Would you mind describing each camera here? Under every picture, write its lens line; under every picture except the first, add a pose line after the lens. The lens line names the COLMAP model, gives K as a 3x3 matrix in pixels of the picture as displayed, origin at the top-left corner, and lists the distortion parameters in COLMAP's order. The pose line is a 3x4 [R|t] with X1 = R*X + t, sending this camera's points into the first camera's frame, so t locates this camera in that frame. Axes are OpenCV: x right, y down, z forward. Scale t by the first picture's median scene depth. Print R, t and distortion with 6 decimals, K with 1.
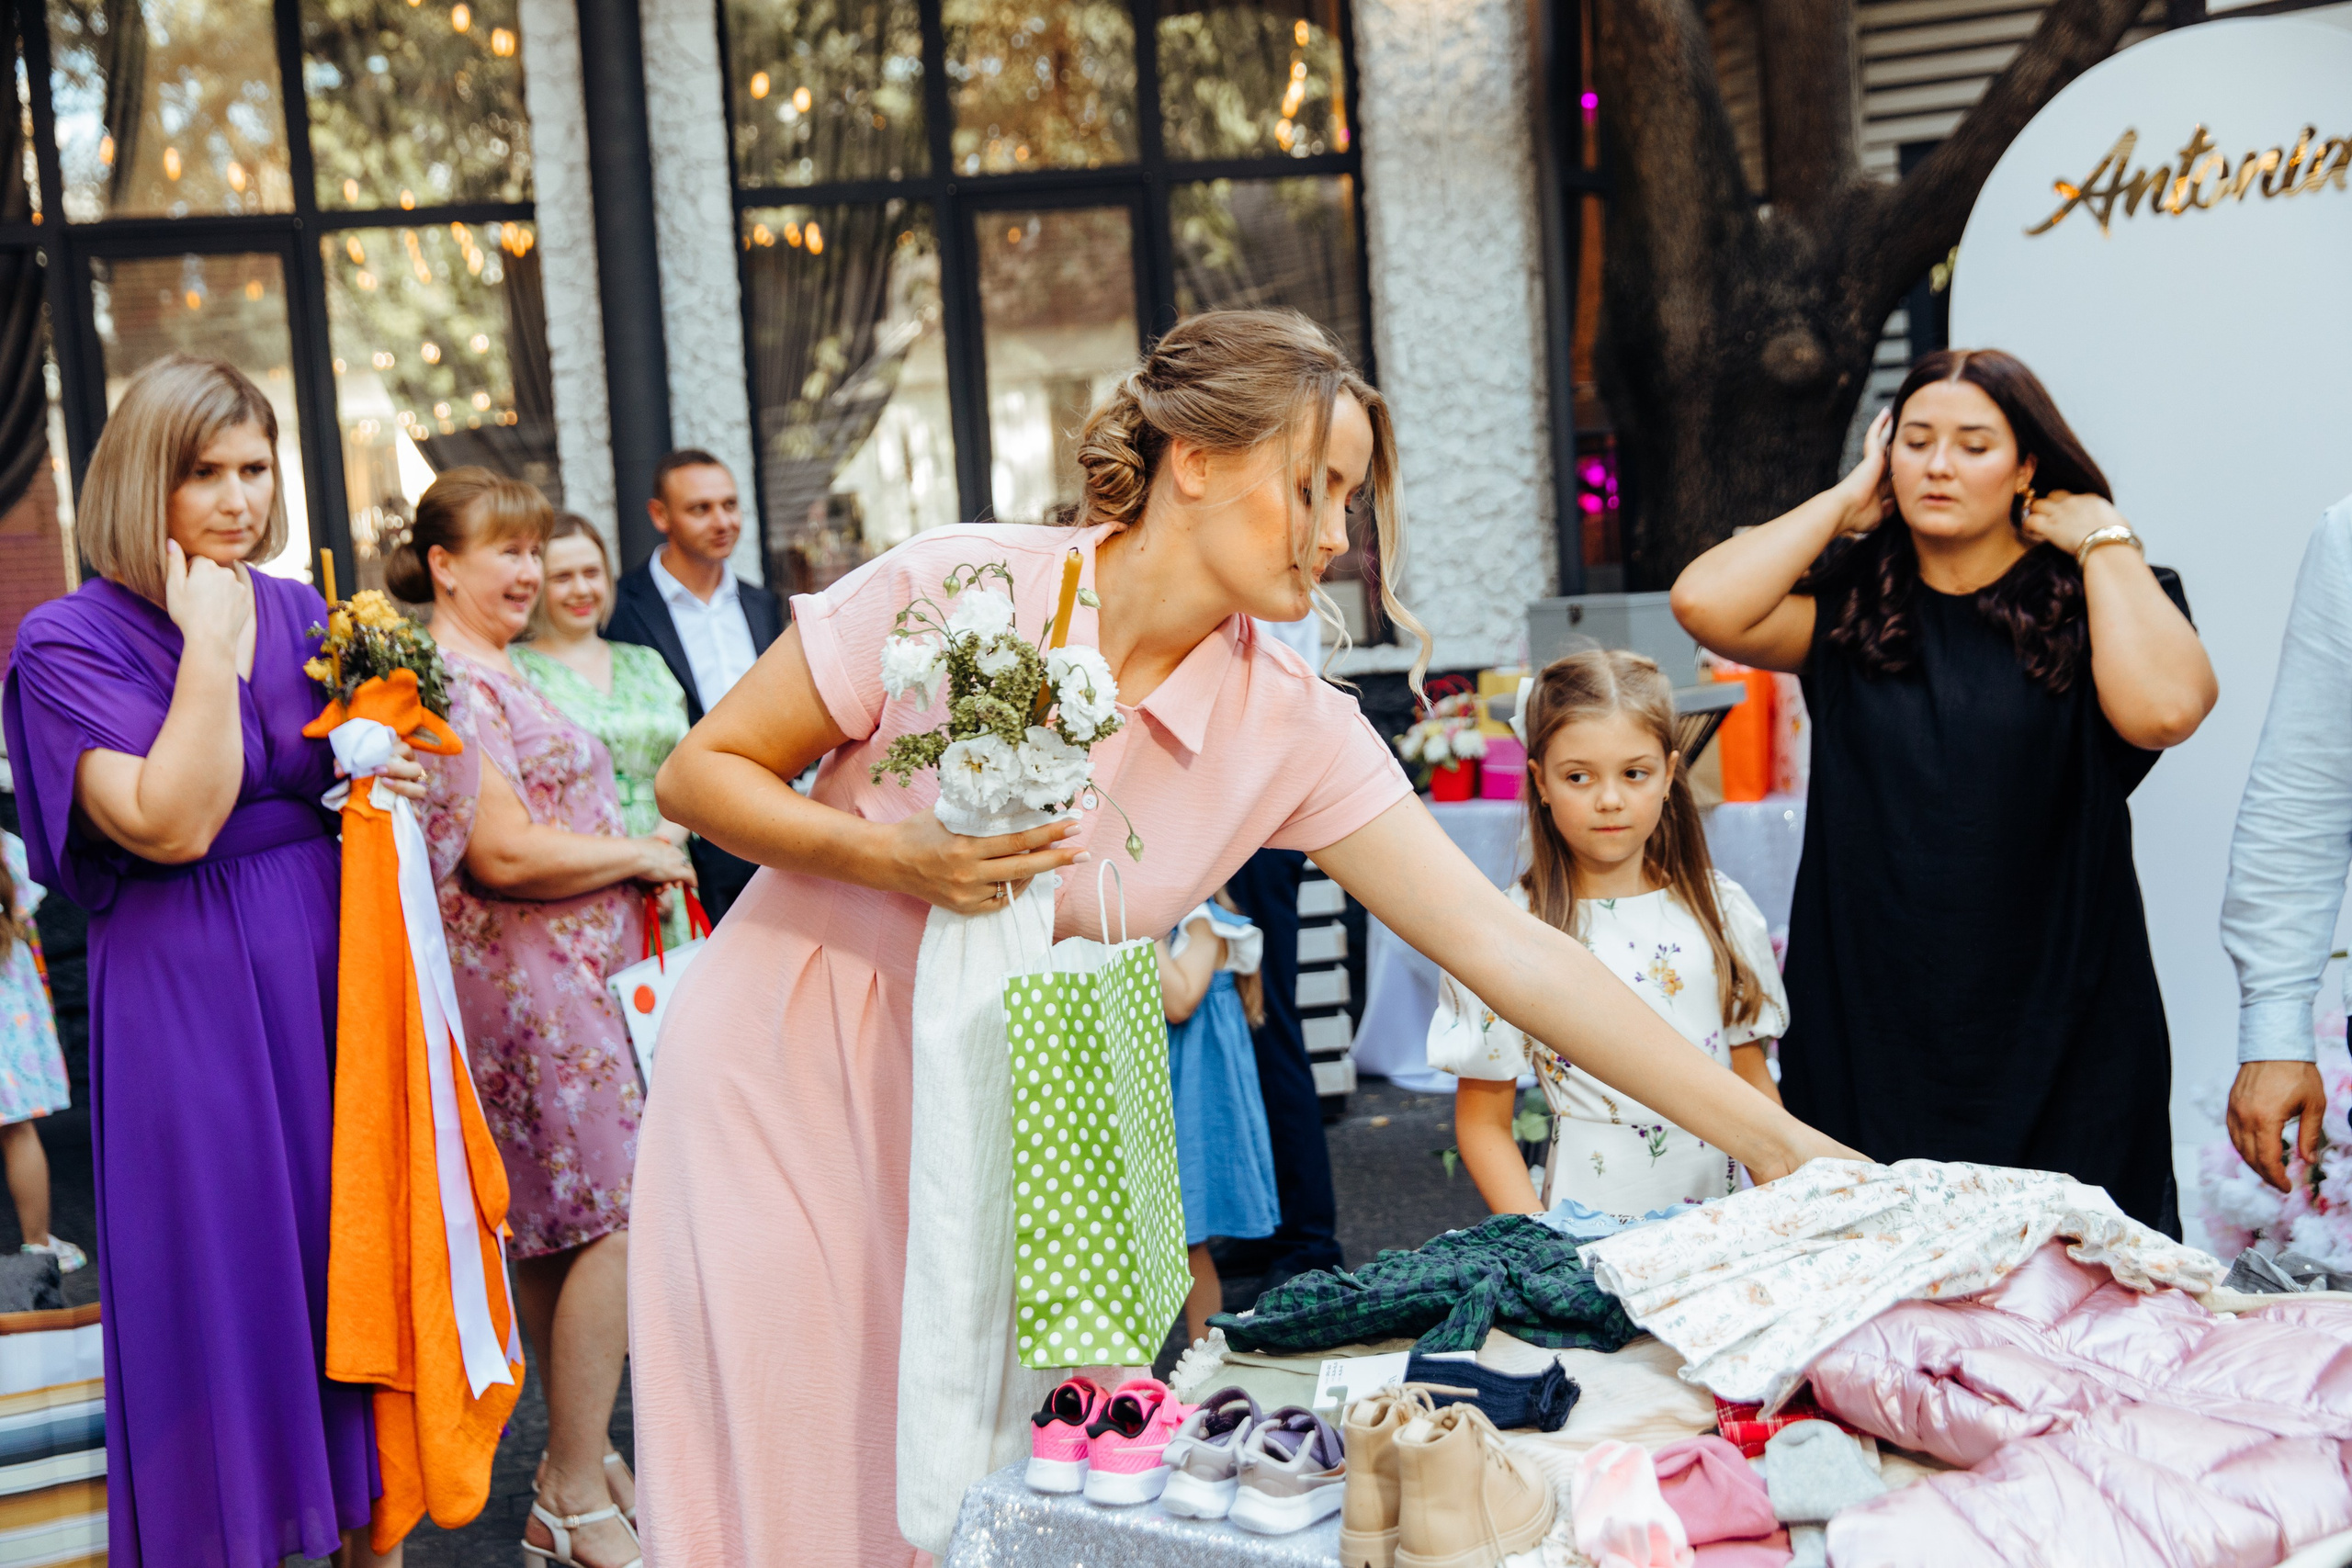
lens RADIAL K [[2528.9, 0, 1176.0], [0, 2528.9, 784.0], [0, 0, 1]] dist [-0.005207, -0.023576]
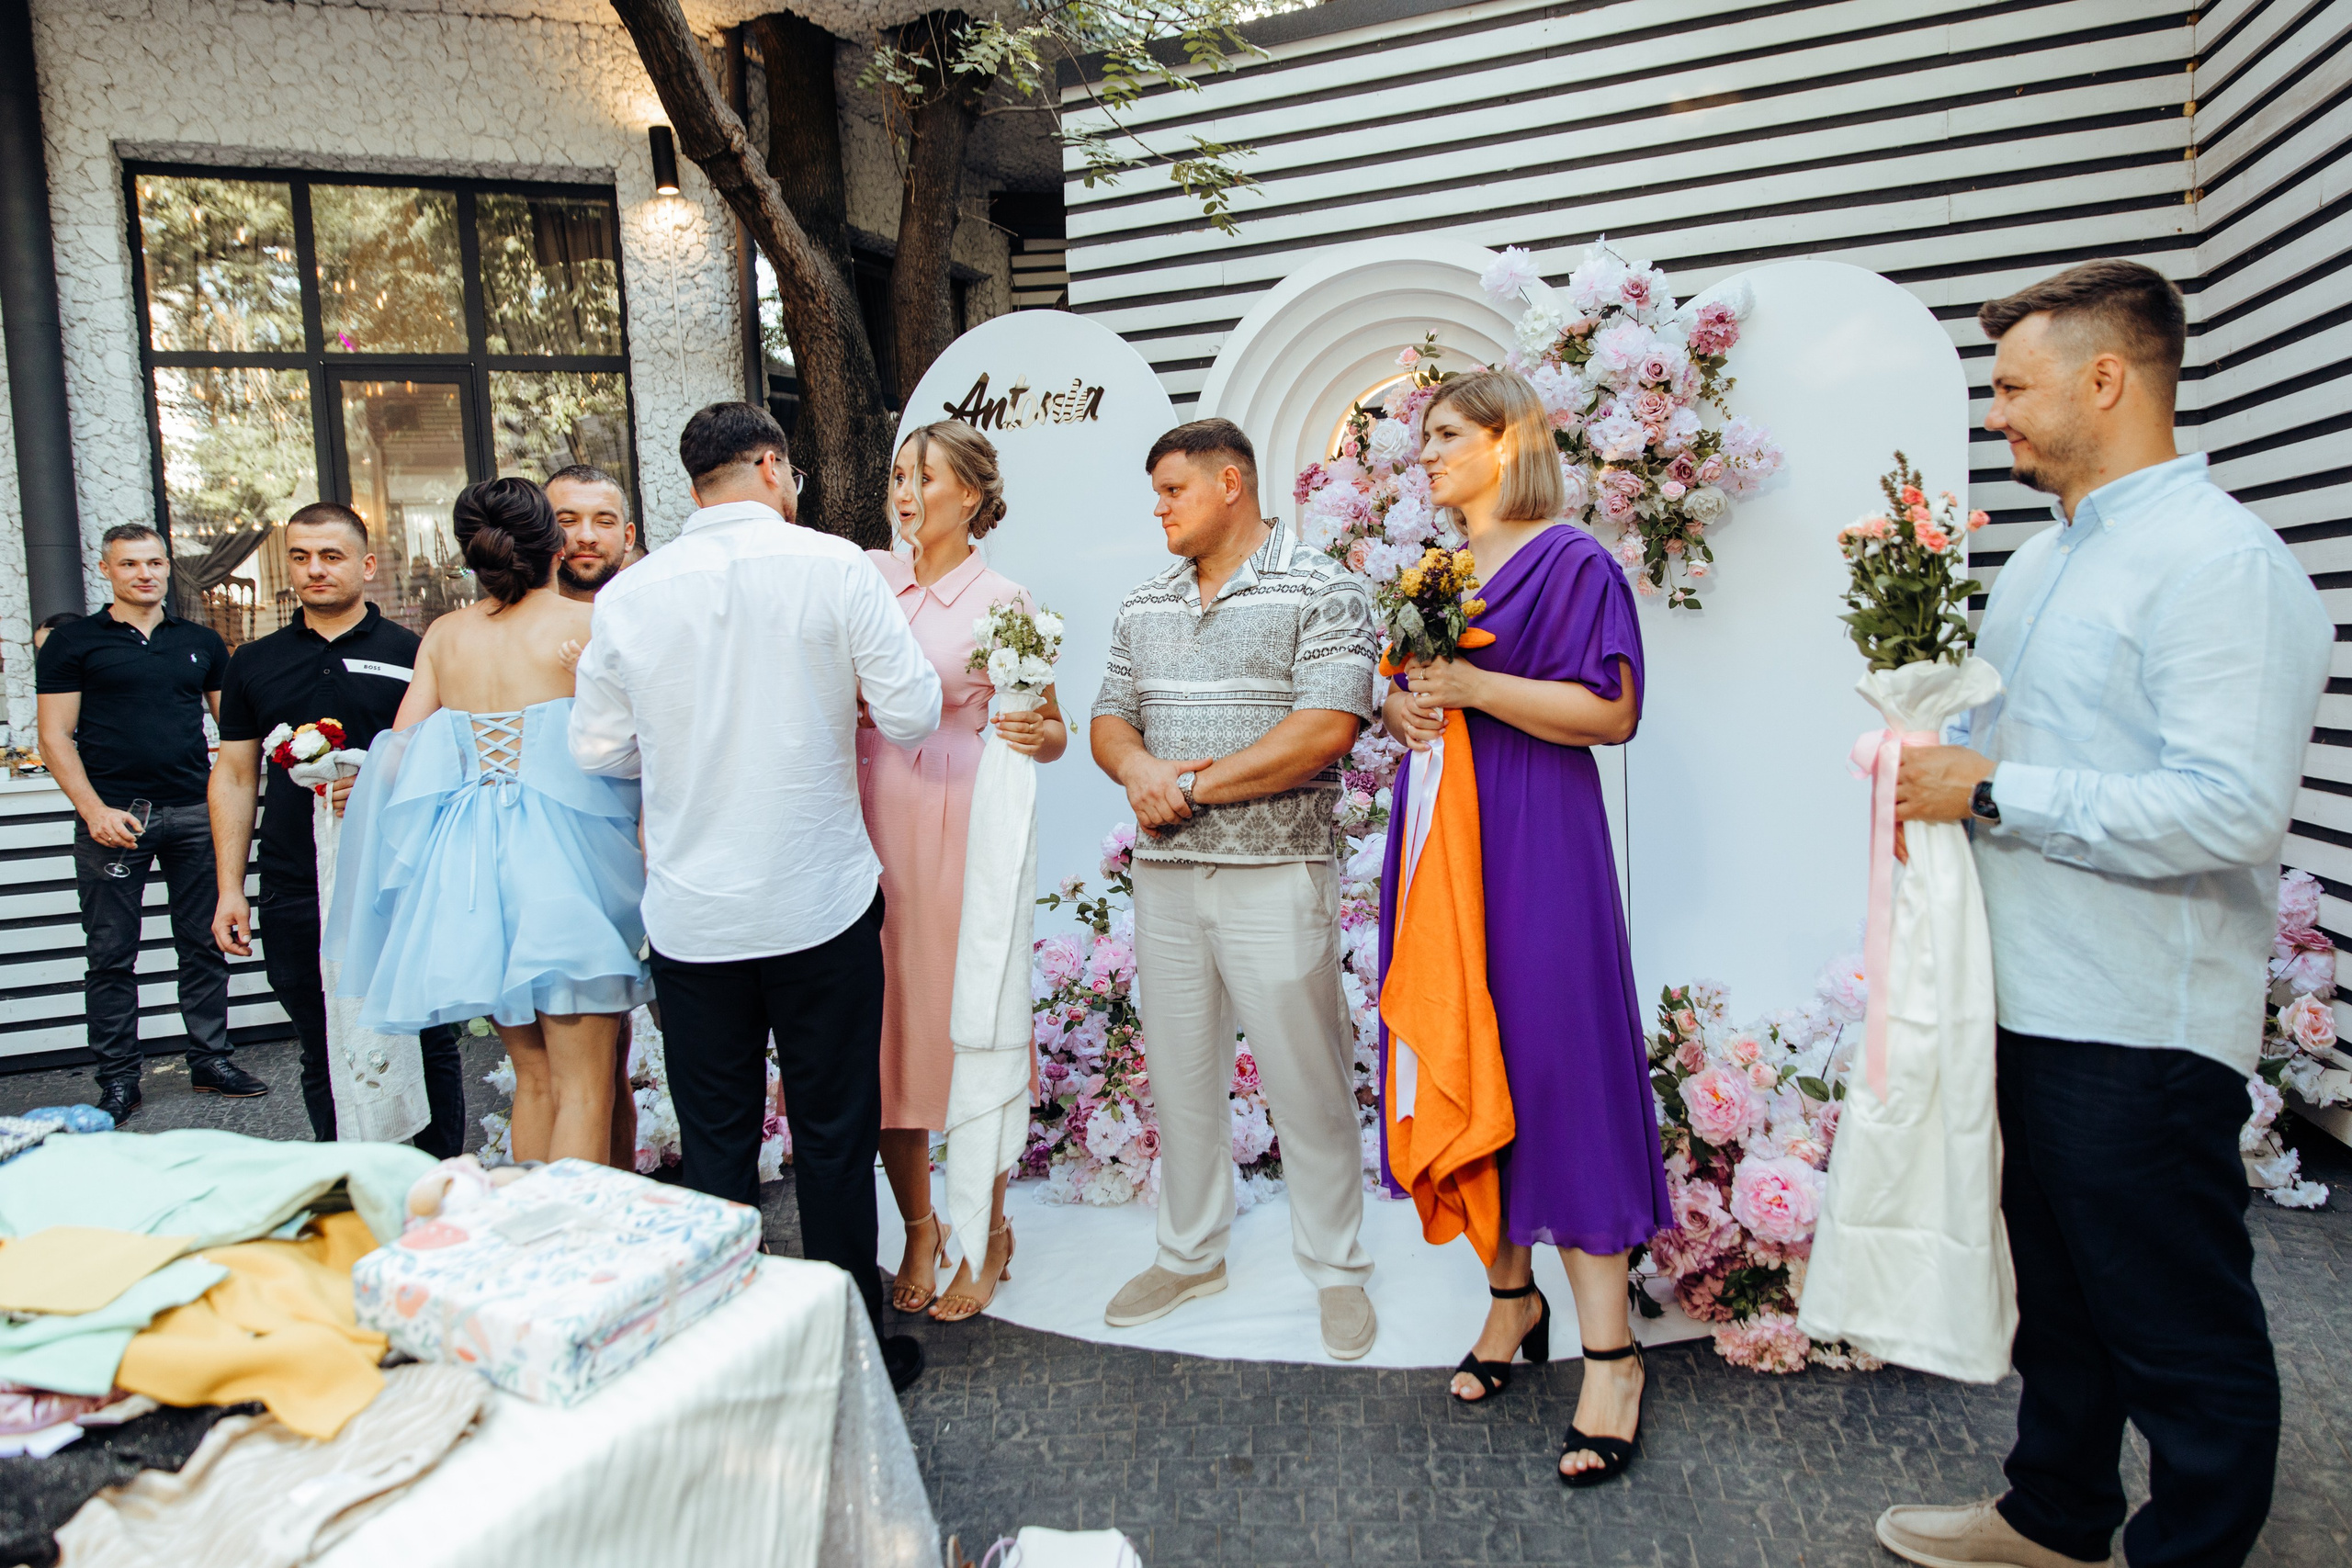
lens RADIAL K [[1567.6, 0, 1181.5], [0, 1567.6, 768.5], [0, 0, 1]] dist [0.004511, 0.001622]
pose [[0.968461, 0.009575, 0.248982, 0.168743], [-0.009798, 0.999952, -0.000341, -0.009152], [-0.248974, -0.002109, 0.968508, 0.014324]]
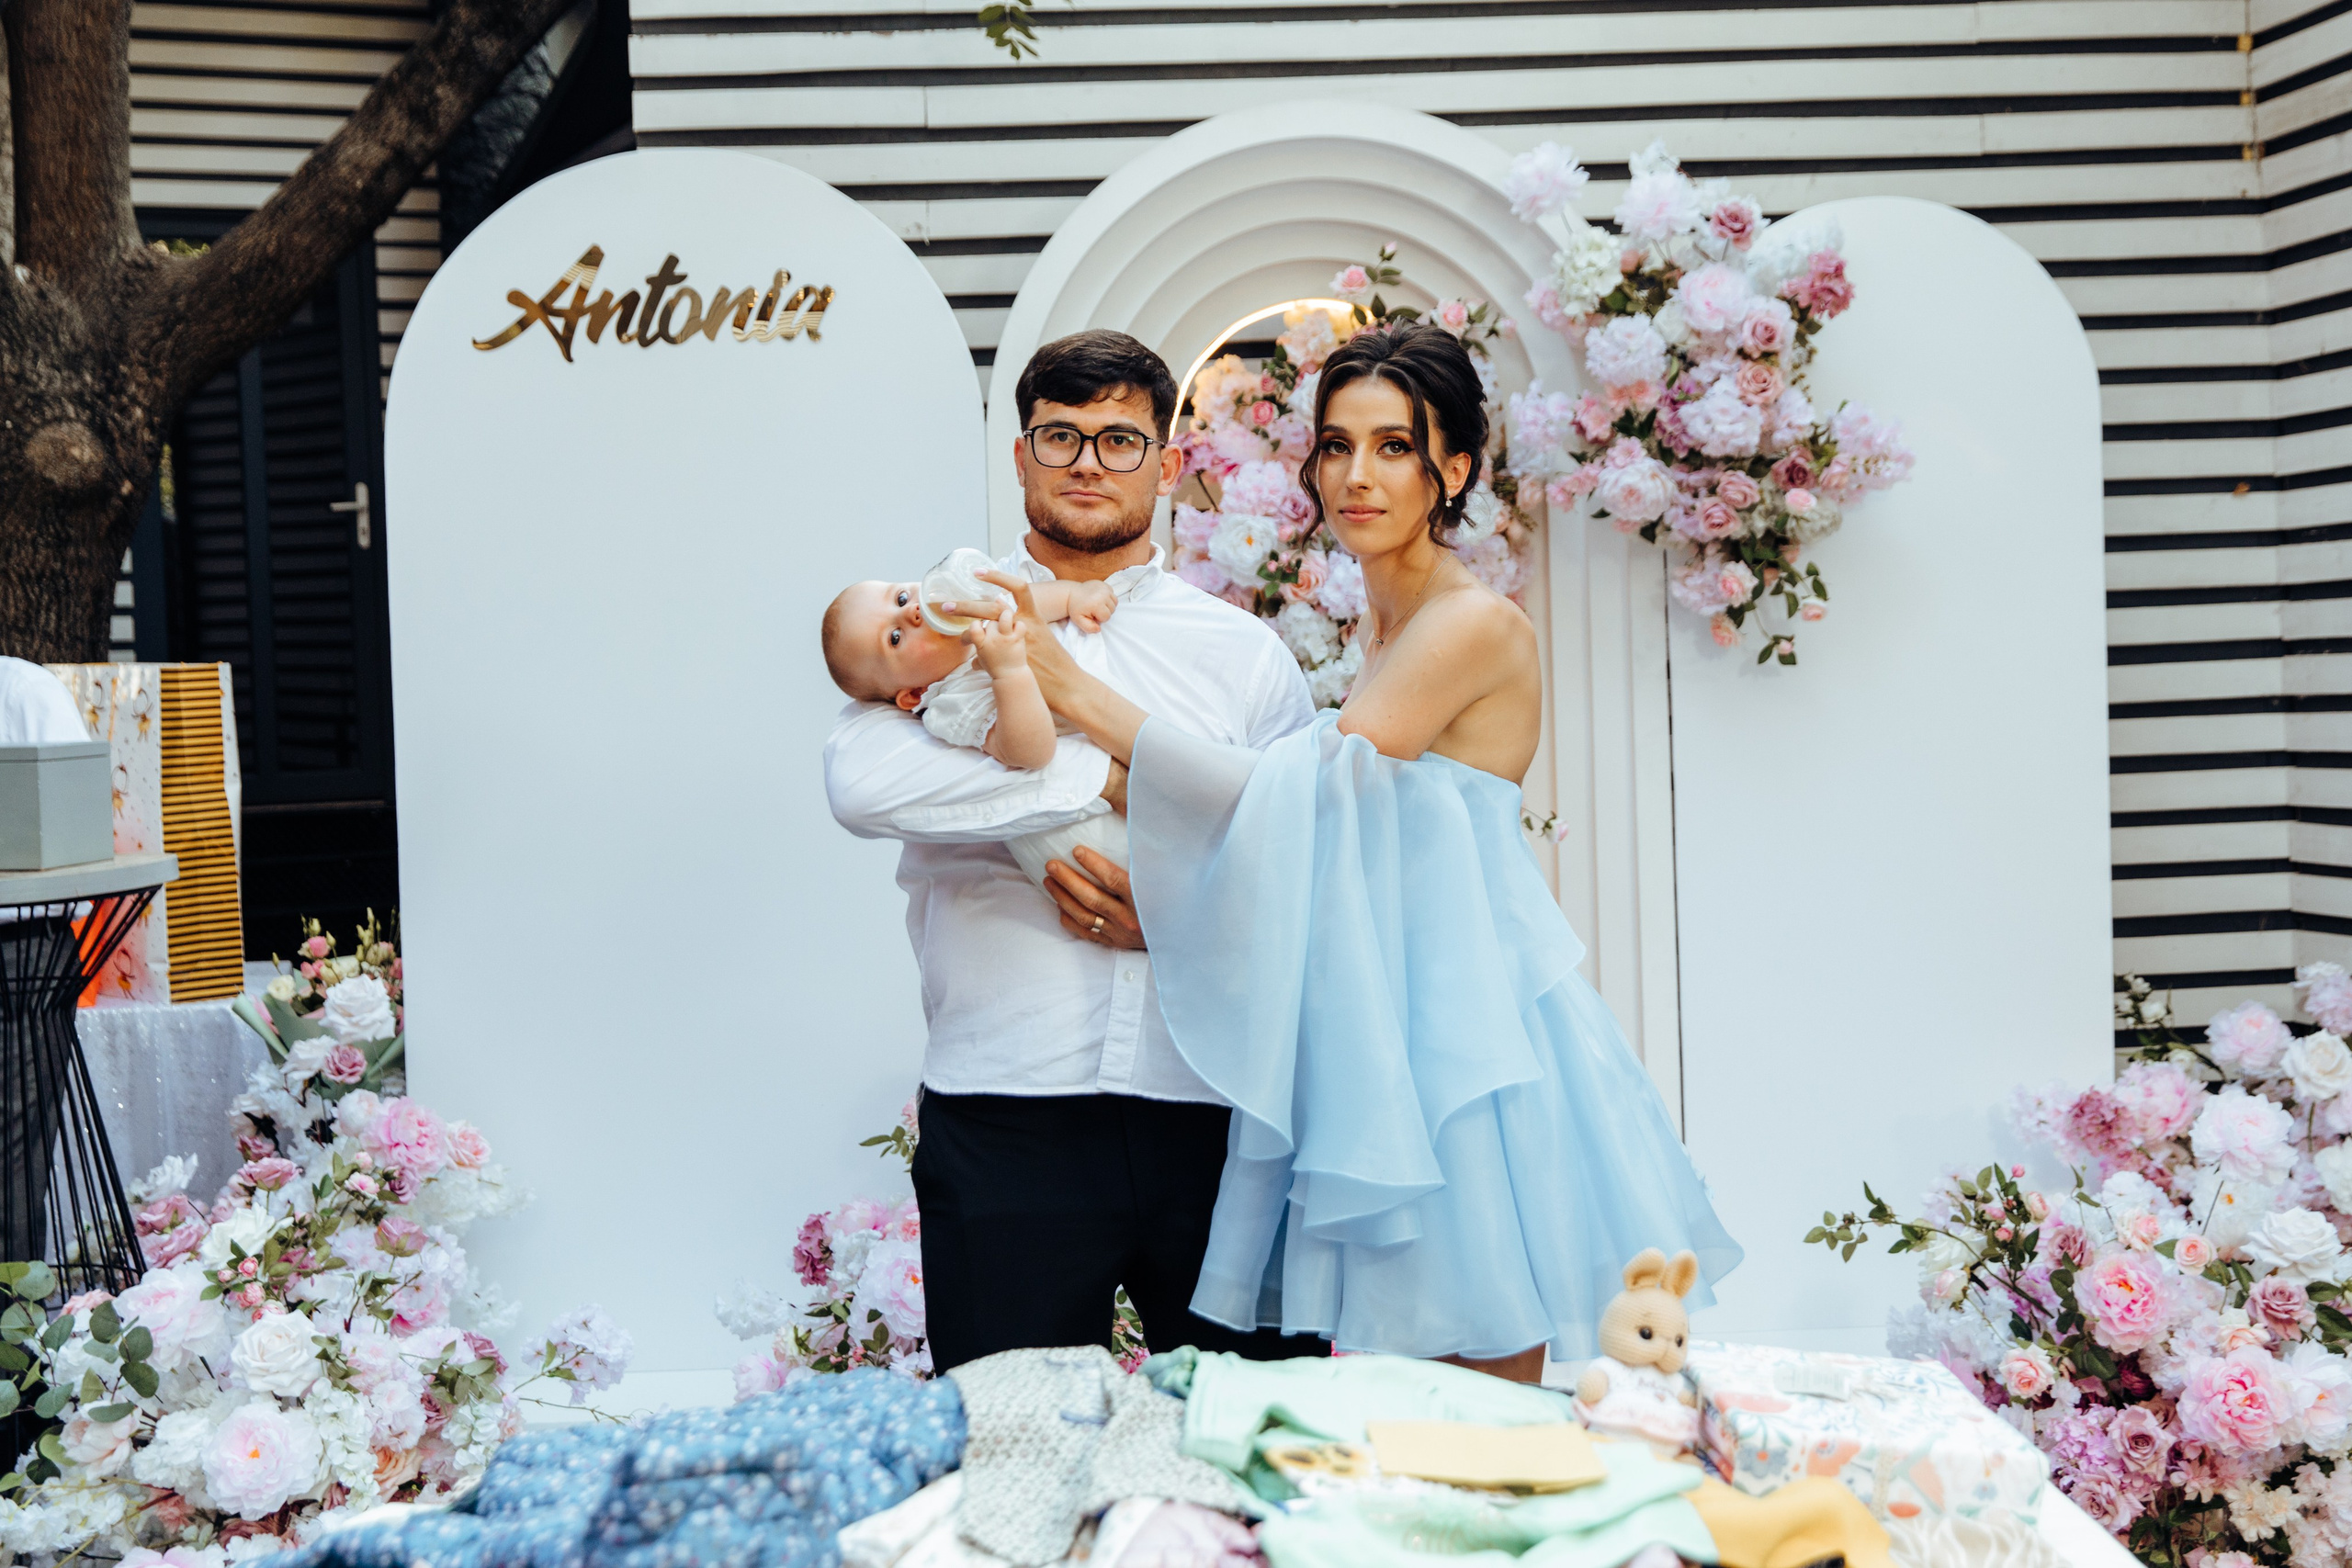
lens RADIAL K [[3038.2, 0, 1321.6], [0, 3038.2, 736.1], [0, 0, 1]] dist [0.006380, 0.018274]
pose [[0.747155, 0.027297, 0.664089, -0.098266], [0.027609, 0.997019, -0.072045, 0.001655], [-0.664076, 0.072164, 0.744175, 0.015538]]
